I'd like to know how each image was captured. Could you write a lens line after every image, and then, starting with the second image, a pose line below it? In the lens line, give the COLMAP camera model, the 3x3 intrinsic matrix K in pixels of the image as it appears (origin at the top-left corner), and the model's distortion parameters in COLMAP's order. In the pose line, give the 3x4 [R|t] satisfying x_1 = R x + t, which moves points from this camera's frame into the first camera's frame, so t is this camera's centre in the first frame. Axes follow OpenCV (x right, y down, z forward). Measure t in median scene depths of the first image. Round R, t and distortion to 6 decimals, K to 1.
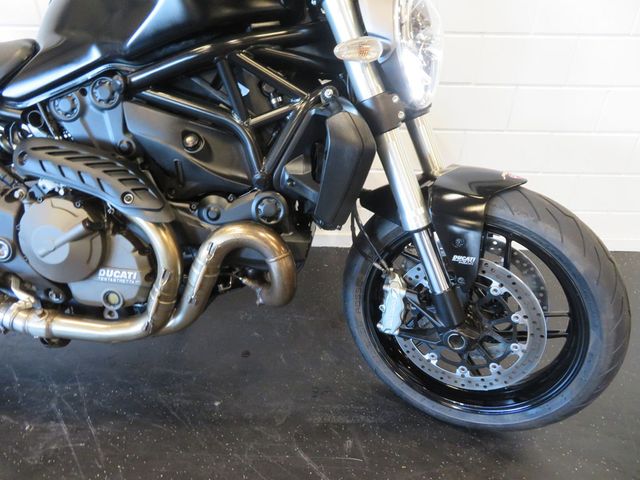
lens RADIAL K [[458.1, 0, 320.0], [0, 458.1, 240.0], [0, 0, 1]] dist [-0.004316, 0.004219]
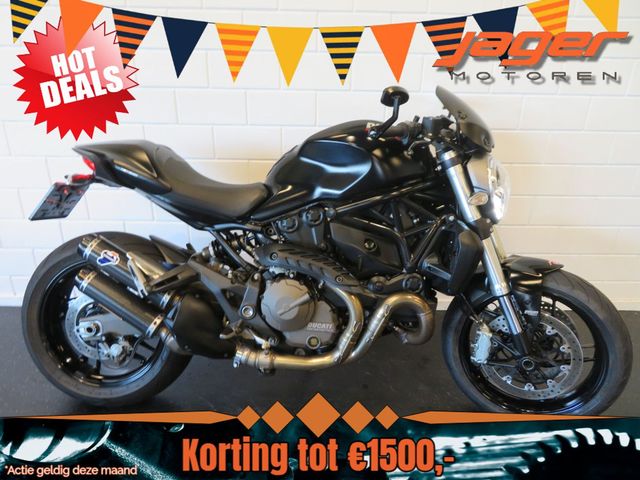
lens RADIAL K [[458.1, 0, 320.0], [0, 458.1, 240.0], [0, 0, 1]] dist [-0.004316, 0.004219]
pose [[0.999189, -0.009167, 0.039208, -0.502781], [0.014846, 0.989009, -0.147108, 0.013580], [-0.037428, 0.147571, 0.988343, -0.643828]]
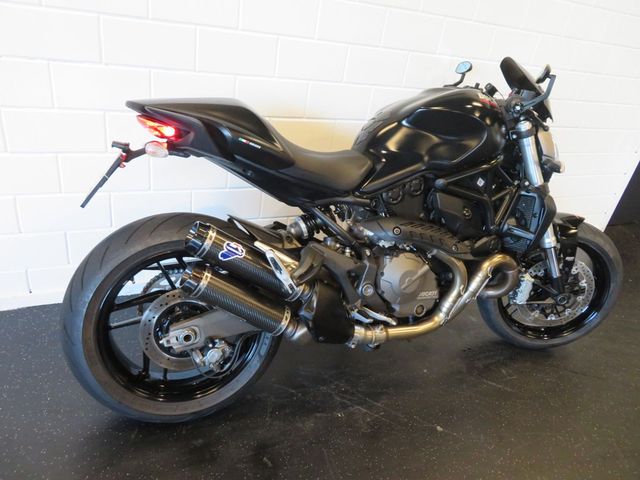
lens RADIAL K [[458.1, 0, 320.0], [0, 458.1, 240.0], [0, 0, 1]] dist [-0.004316, 0.004219]
pose [[0.886464, -0.106708, 0.450328, -1.517076], [0.114328, 0.993389, 0.010336, -0.179909], [-0.448454, 0.042323, 0.892803, -0.314481]]
